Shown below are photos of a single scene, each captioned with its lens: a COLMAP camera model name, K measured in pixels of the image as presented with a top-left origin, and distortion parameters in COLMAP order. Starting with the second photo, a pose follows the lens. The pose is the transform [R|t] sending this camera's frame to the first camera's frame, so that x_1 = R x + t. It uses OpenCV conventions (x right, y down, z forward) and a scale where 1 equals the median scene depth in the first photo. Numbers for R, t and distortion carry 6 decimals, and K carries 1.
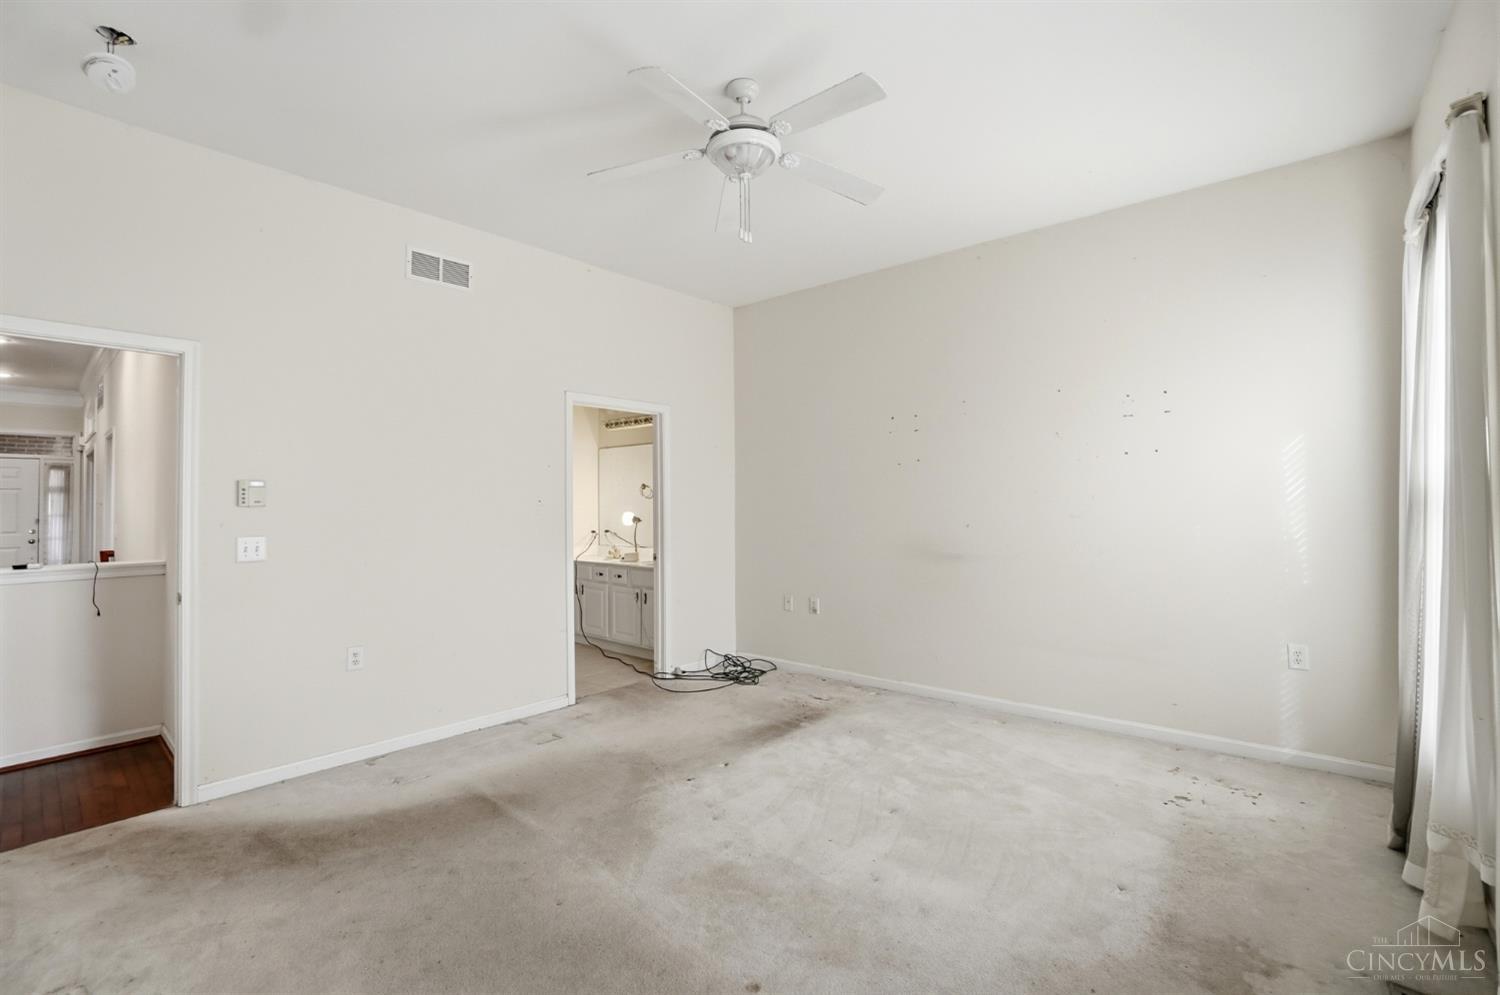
lens RADIAL K [[676.7, 0, 746.6], [0, 676.7, 500.8], [0, 0, 1]] dist [-0.049578, 0.016111]
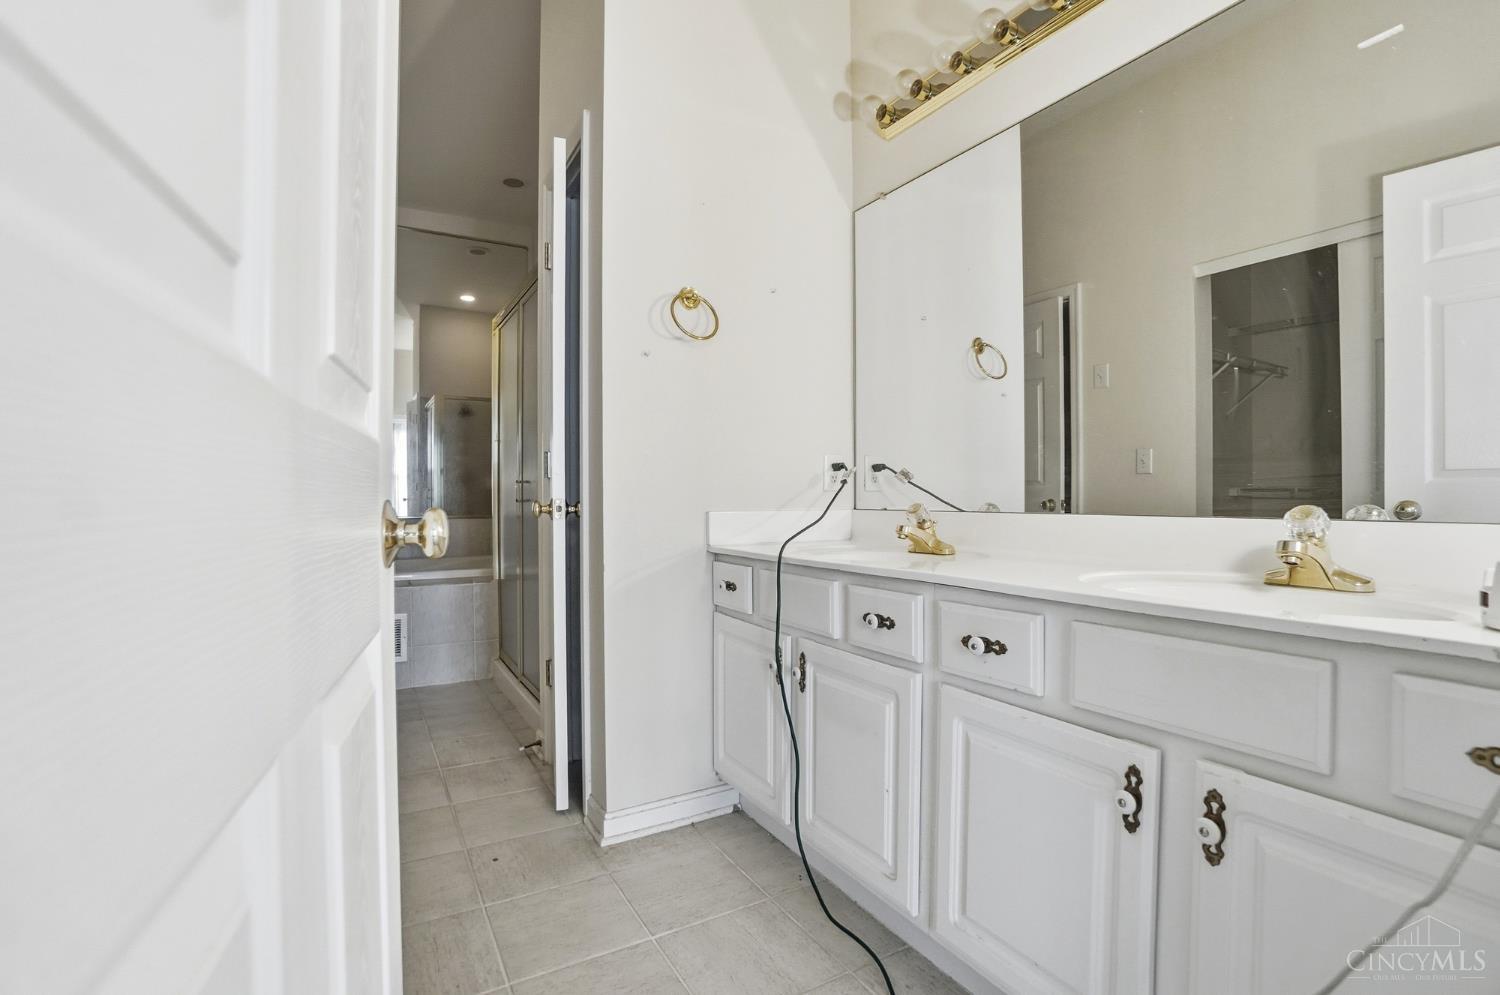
lens RADIAL K [[676.7, 0, 749.9], [0, 676.7, 497.6], [0, 0, 1]] dist [-0.049578, 0.016111]
pose [[0.949871, 0.004036, -0.312617, -0.185217], [-0.004036, 0.999992, 0.000647, 0.066760], [0.312617, 0.000647, 0.949879, 0.761248]]
